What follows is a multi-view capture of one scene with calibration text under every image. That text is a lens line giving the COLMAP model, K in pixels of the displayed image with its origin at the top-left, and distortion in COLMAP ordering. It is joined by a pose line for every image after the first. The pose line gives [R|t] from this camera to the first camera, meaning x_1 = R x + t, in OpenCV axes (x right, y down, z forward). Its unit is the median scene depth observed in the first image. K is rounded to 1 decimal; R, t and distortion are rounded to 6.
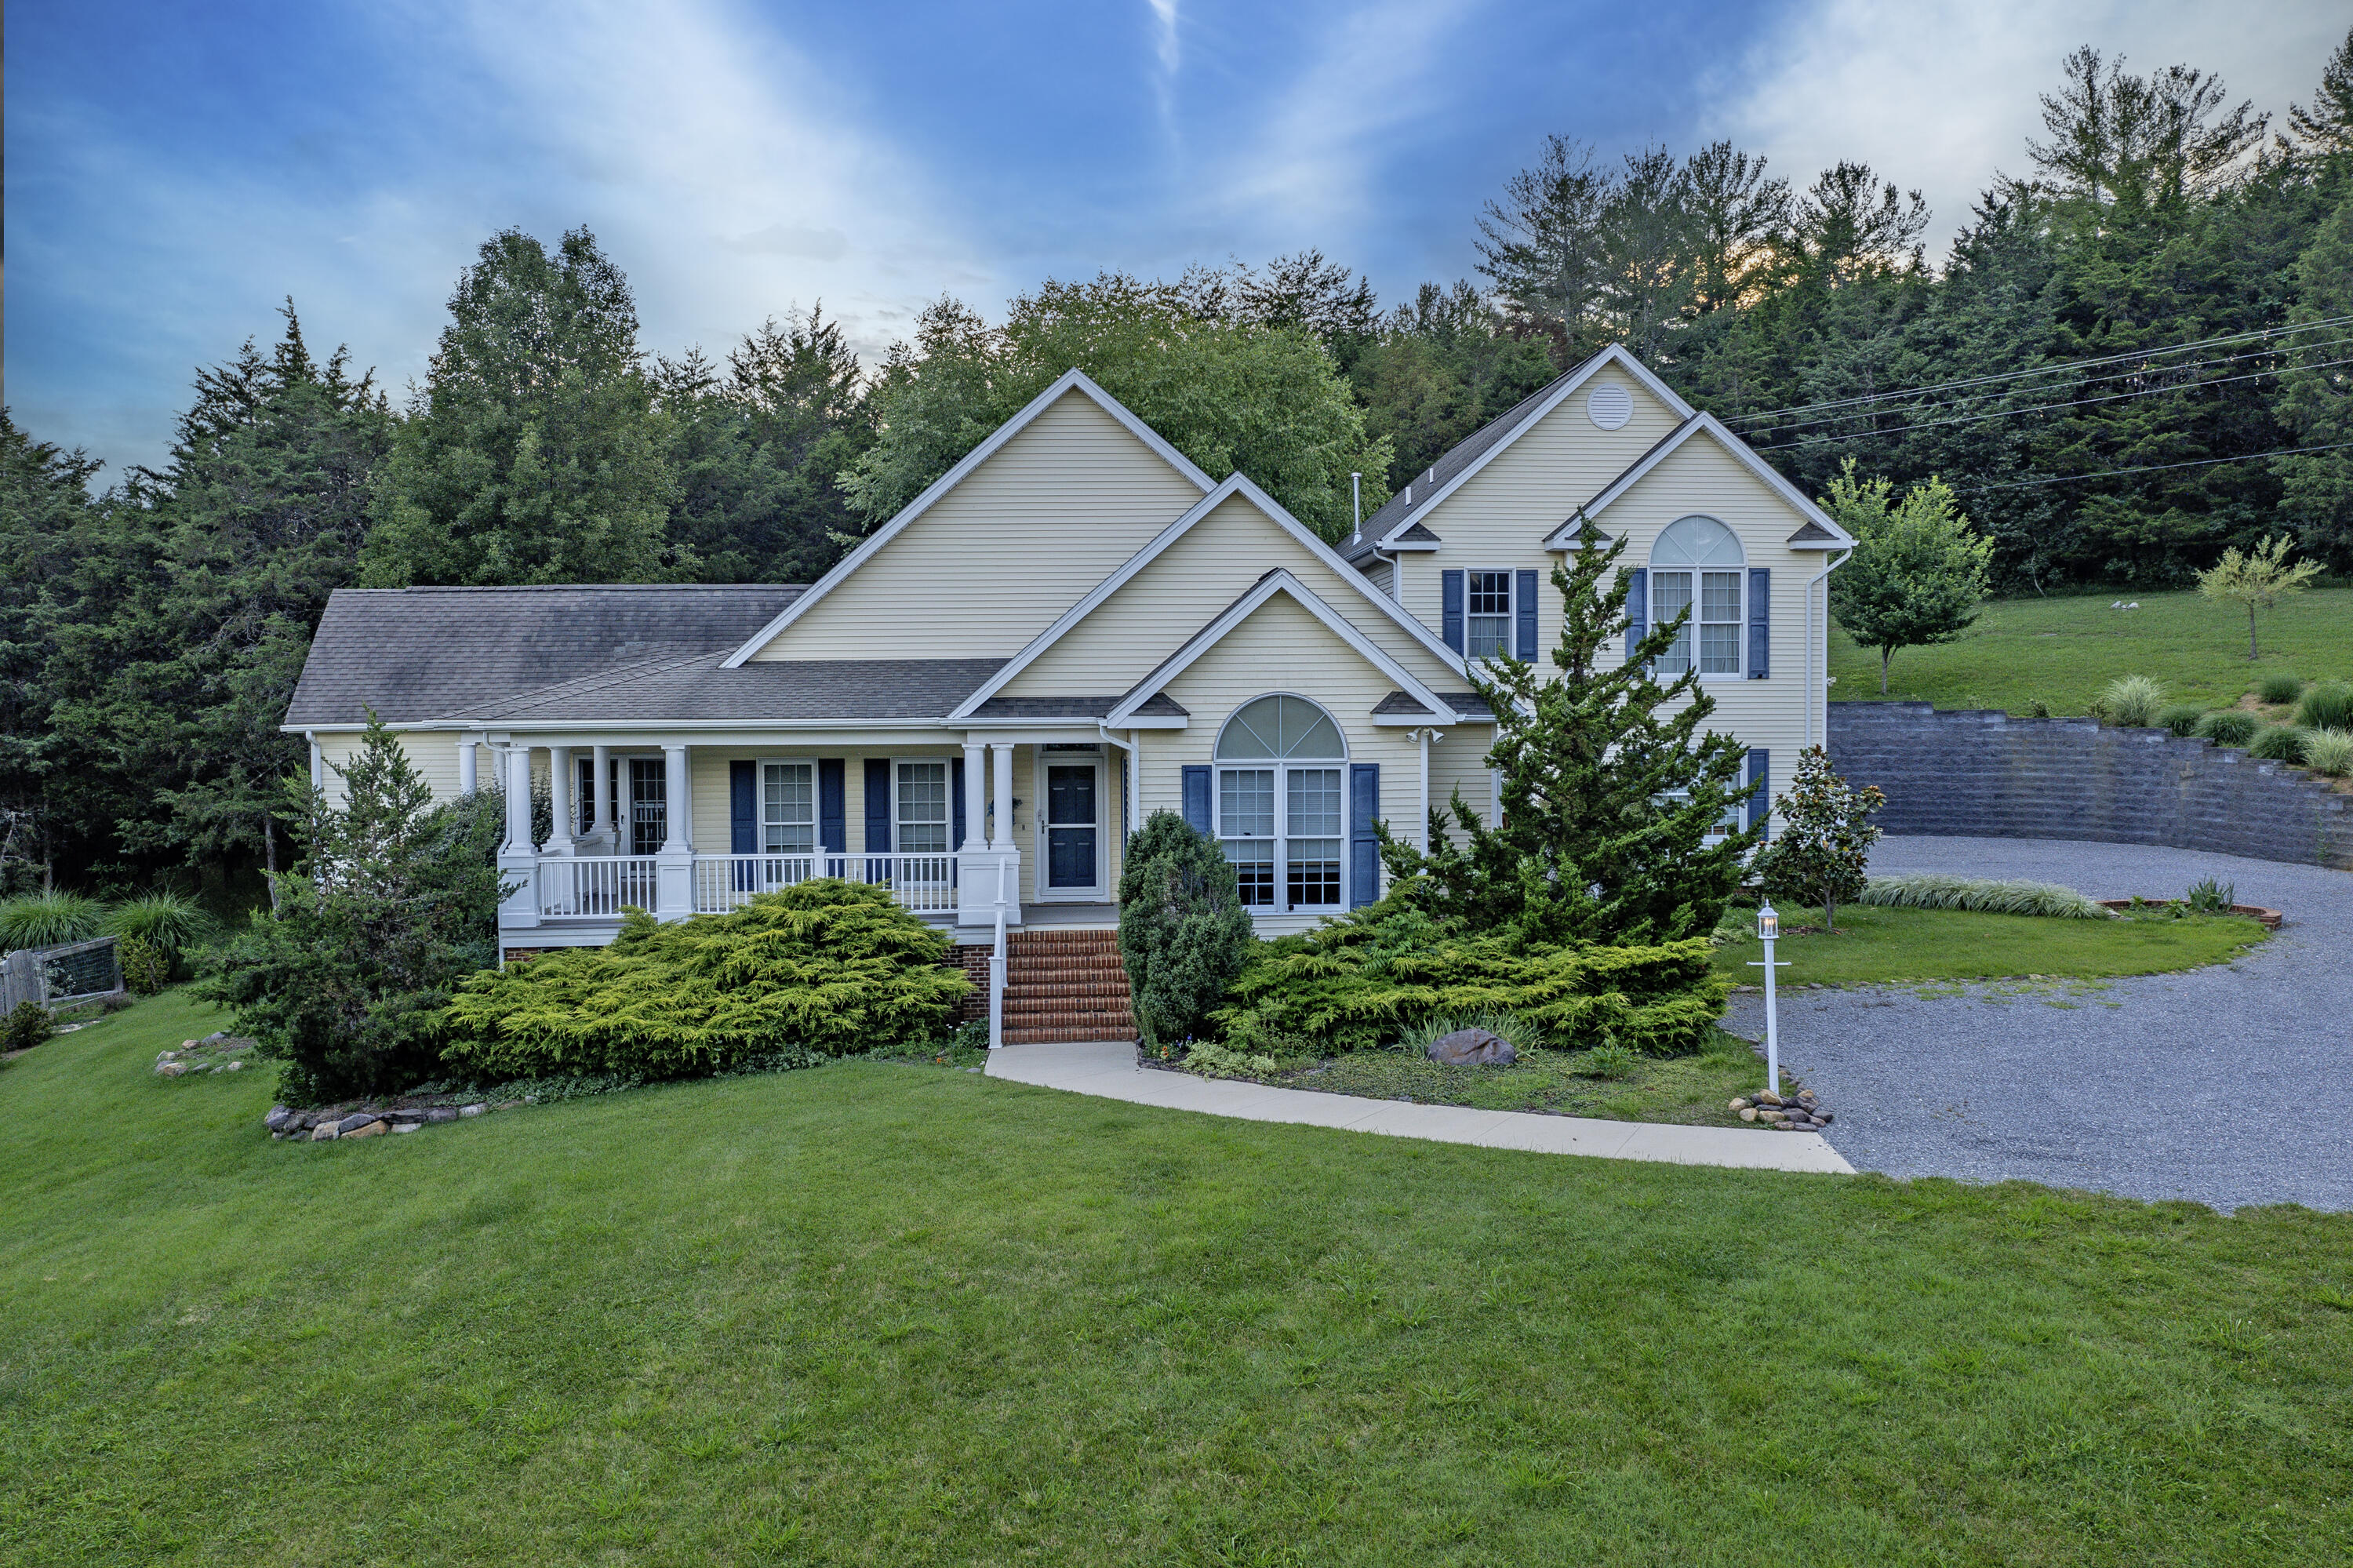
lens RADIAL K [[1880.1, 0, 1176.5], [0, 1880.1, 784.0], [0, 0, 1]] dist [-0.007398, 0.002757]
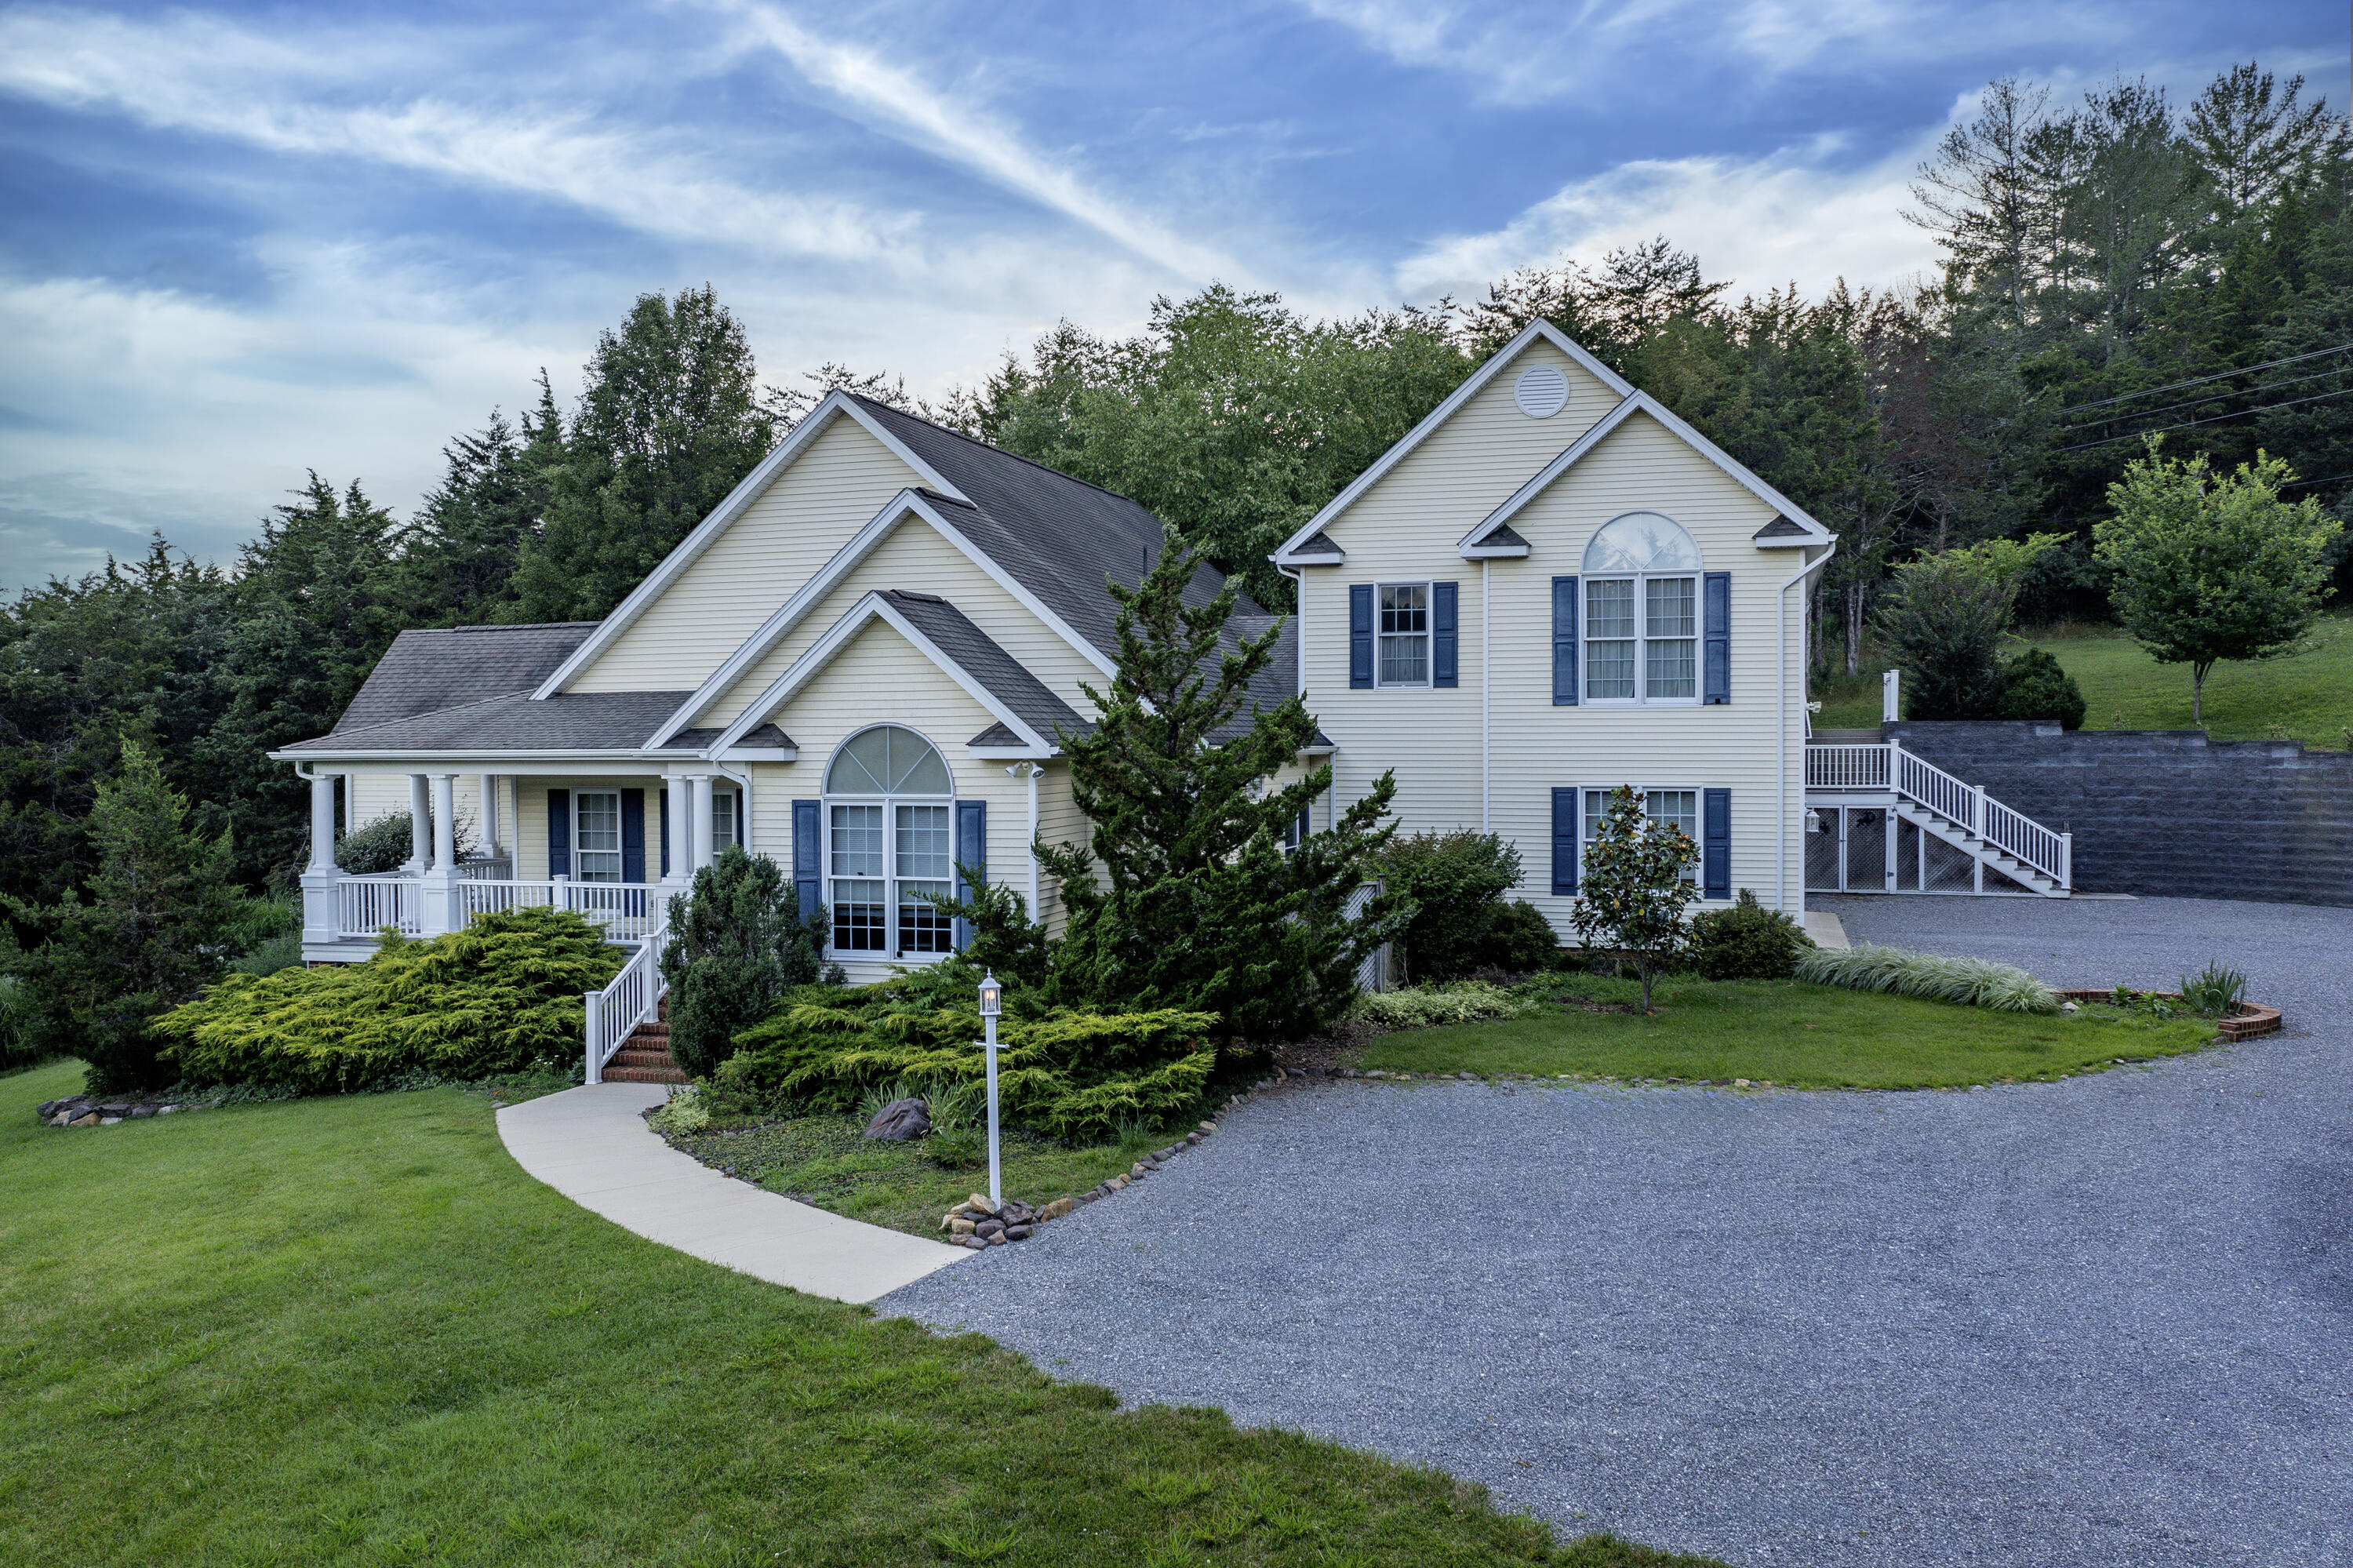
lens RADIAL K [[1880.1, 0, 1176.5], [0, 1880.1, 784.0], [0, 0, 1]] dist [-0.007398, 0.002757]
pose [[0.933537, 0.009464, -0.358356, 0.453419], [-0.014870, 0.999813, -0.012331, -0.007811], [0.358173, 0.016841, 0.933503, 0.157528]]
